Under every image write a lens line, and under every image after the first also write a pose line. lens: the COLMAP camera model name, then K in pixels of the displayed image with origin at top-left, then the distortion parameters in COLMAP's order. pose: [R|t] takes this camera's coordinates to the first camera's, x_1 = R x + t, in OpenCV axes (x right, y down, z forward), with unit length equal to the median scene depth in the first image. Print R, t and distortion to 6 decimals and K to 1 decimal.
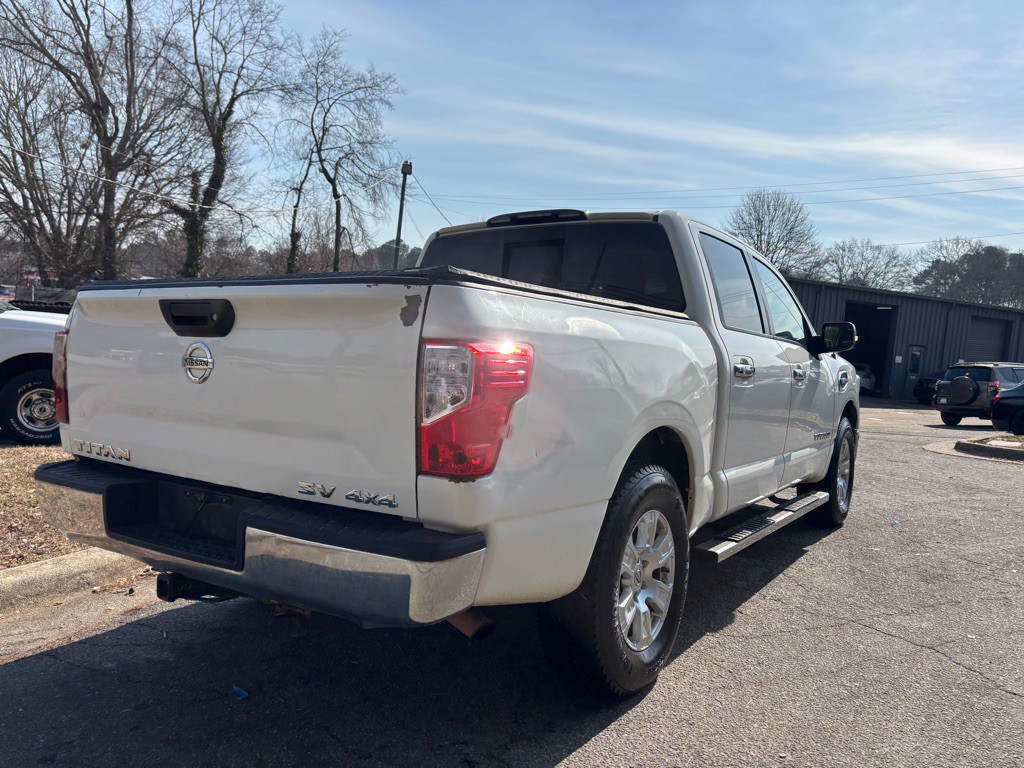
lens RADIAL K [[781.6, 0, 504.7], [0, 781.6, 390.1], [0, 0, 1]] dist [0.052325, -0.057882]
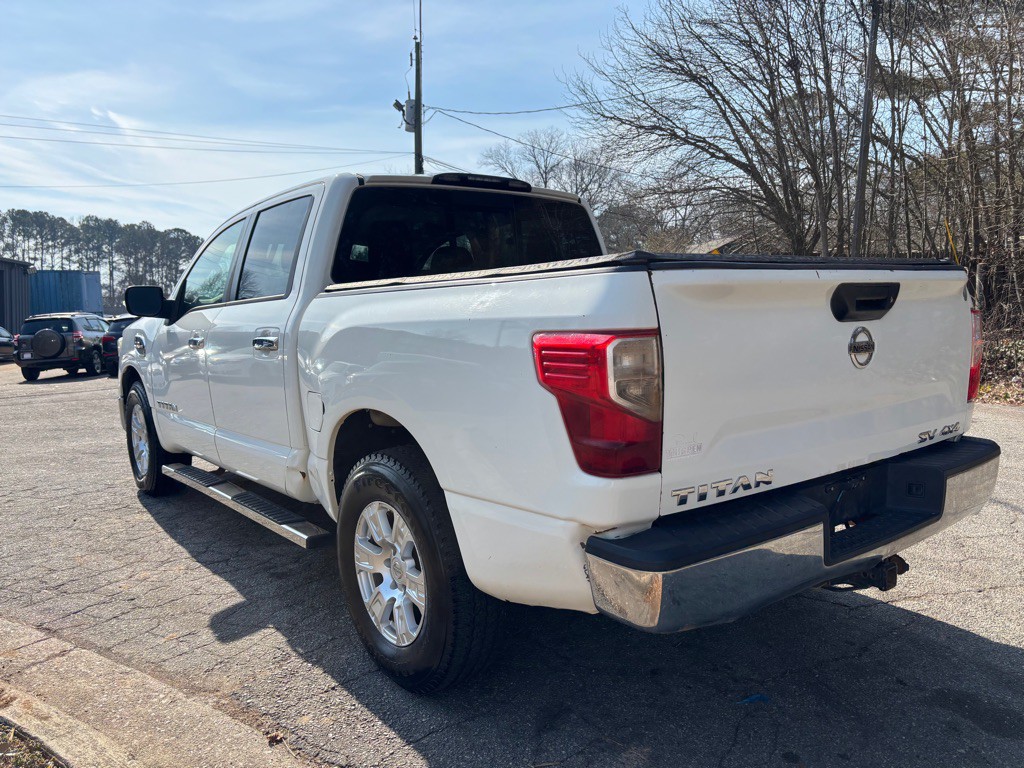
lens RADIAL K [[781.6, 0, 516.3], [0, 781.6, 382.4], [0, 0, 1]] dist [0.052325, -0.057882]
pose [[0.302753, -0.136586, 0.943231, -0.666347], [0.083357, 0.989680, 0.116557, -0.065375], [-0.949417, 0.043337, 0.311014, 0.509919]]
